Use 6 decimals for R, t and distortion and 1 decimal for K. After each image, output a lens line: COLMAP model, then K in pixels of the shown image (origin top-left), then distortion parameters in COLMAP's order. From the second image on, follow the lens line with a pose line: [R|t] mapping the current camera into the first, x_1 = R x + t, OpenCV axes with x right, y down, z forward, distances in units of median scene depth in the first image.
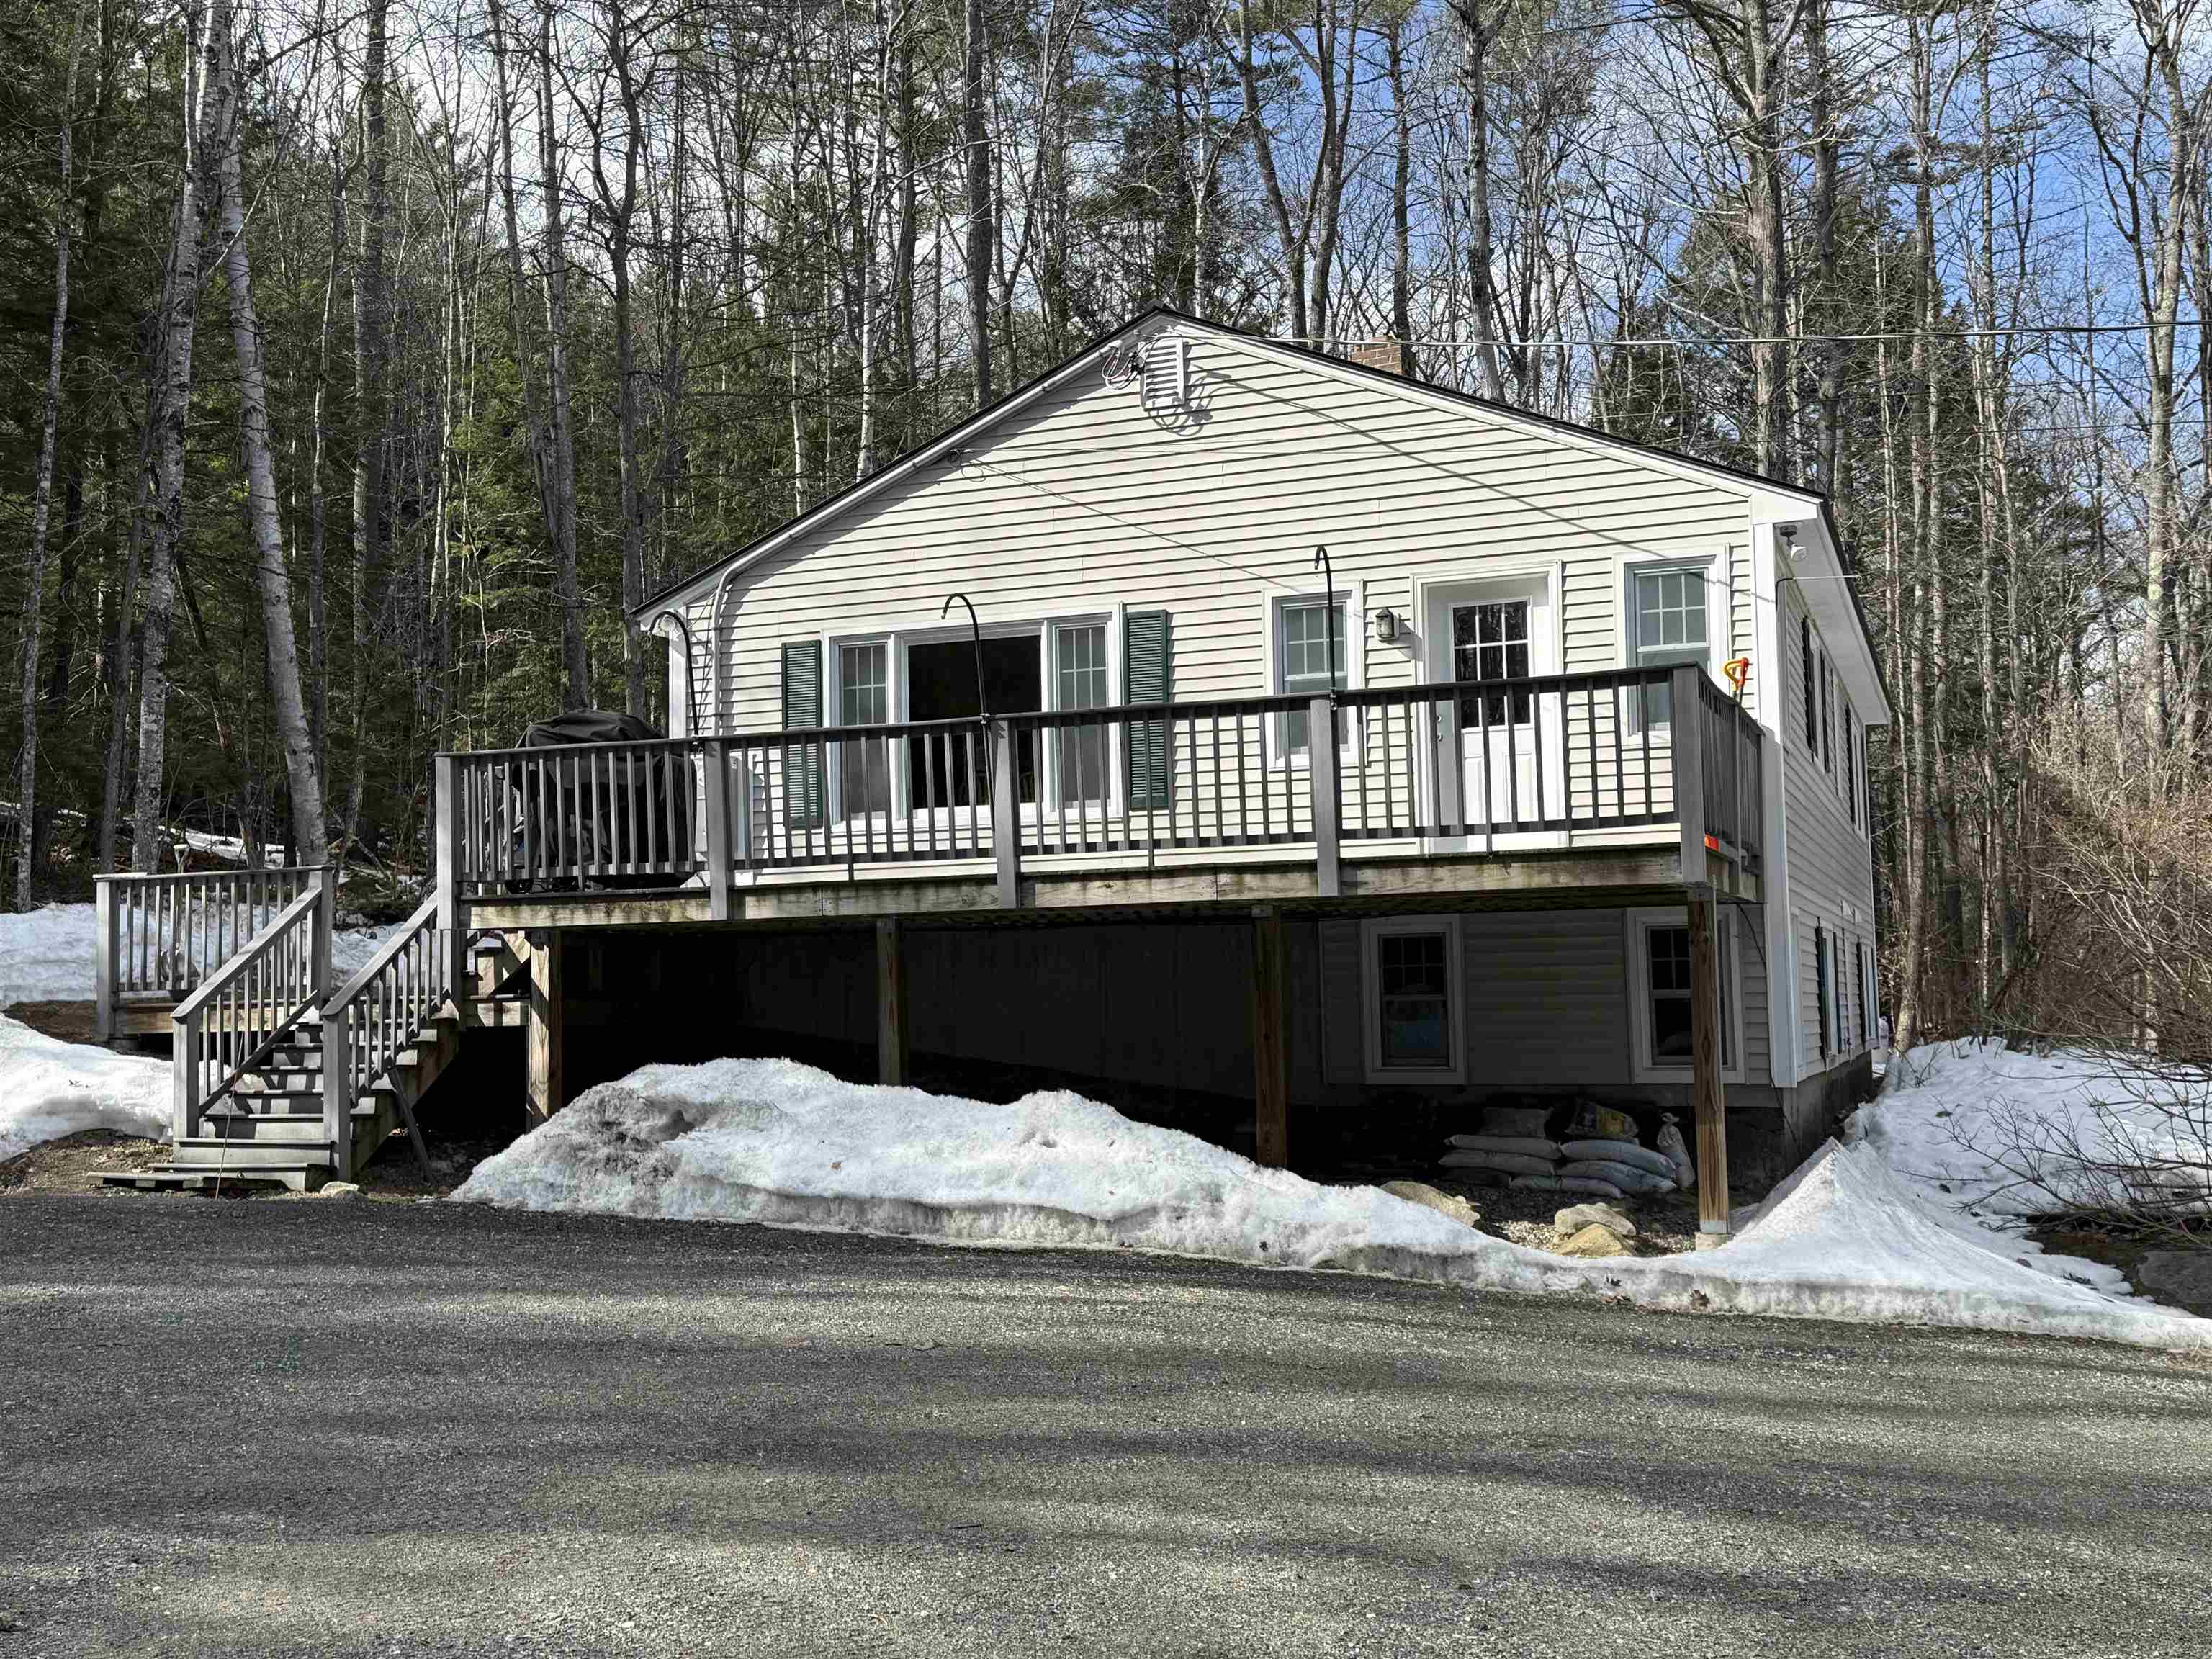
lens RADIAL K [[2318.1, 0, 1106.0], [0, 2318.1, 829.5], [0, 0, 1]] dist [0.147425, -0.000317]
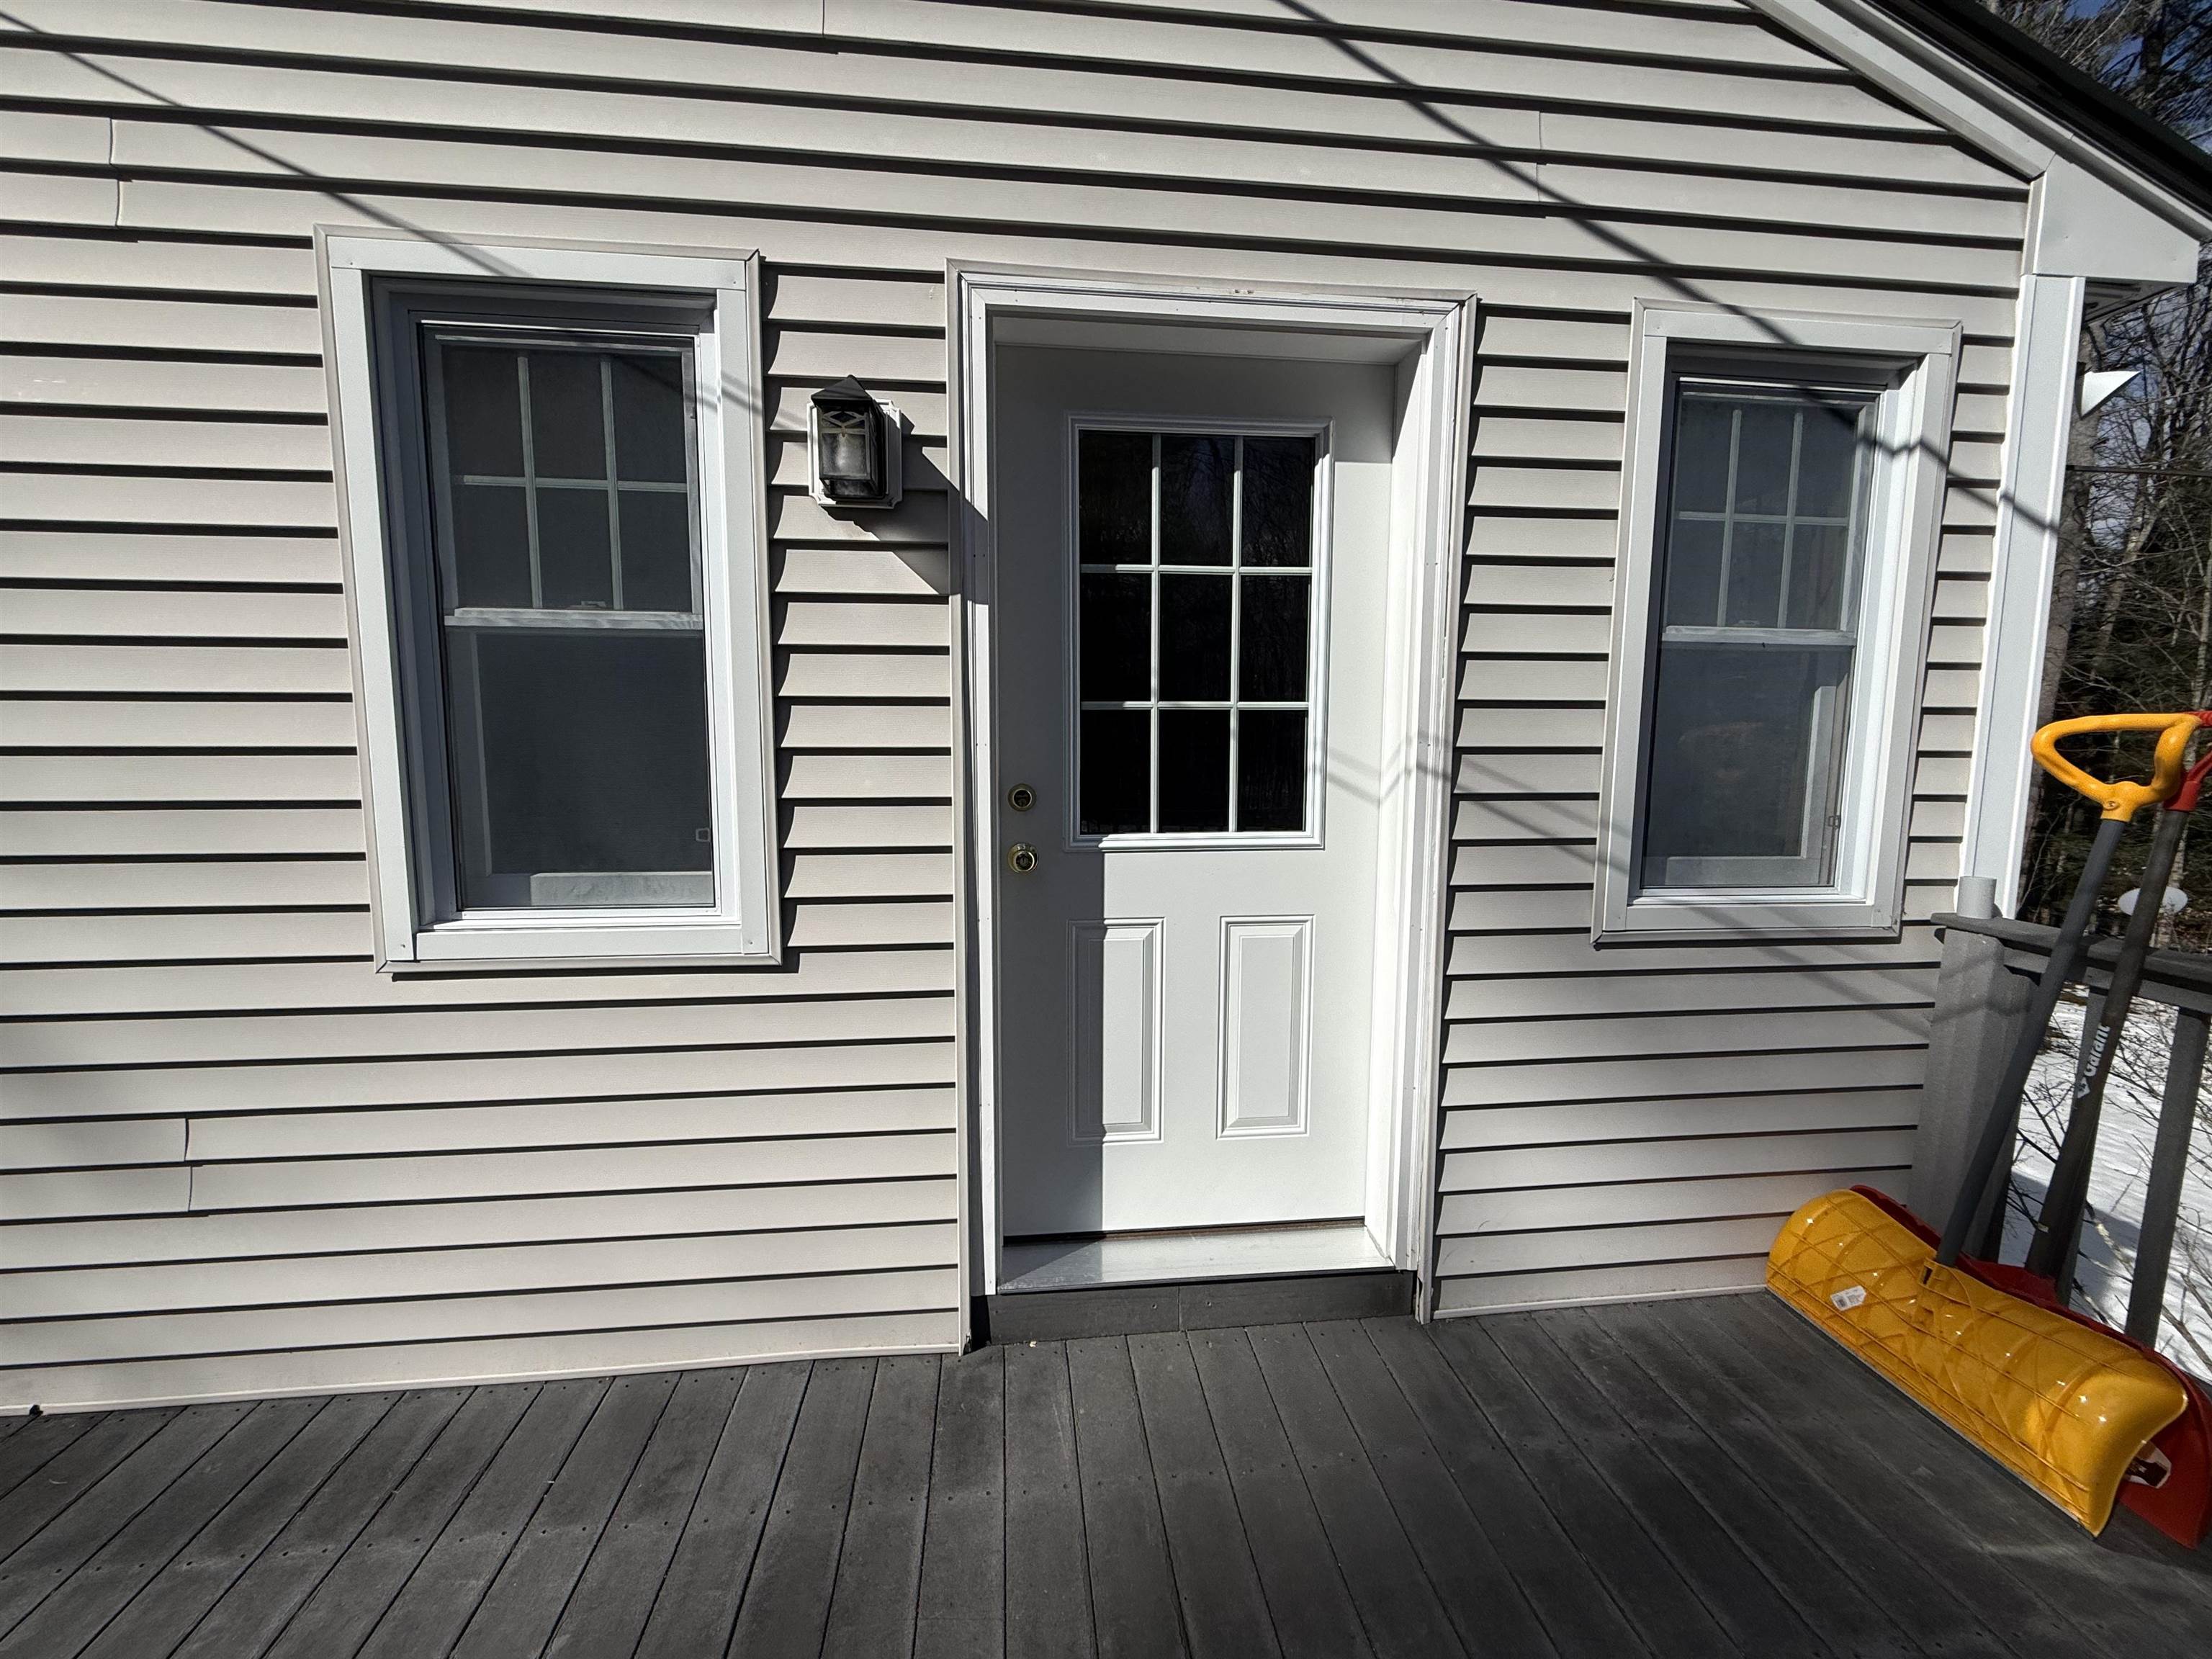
lens RADIAL K [[872.9, 0, 1106.0], [0, 872.9, 829.5], [0, 0, 1]] dist [-0.000513, -0.000007]
pose [[0.882892, -0.029894, 0.468624, 0.097095], [-0.058269, 0.983284, 0.172505, -0.063703], [-0.465948, -0.179610, 0.866391, 0.886344]]
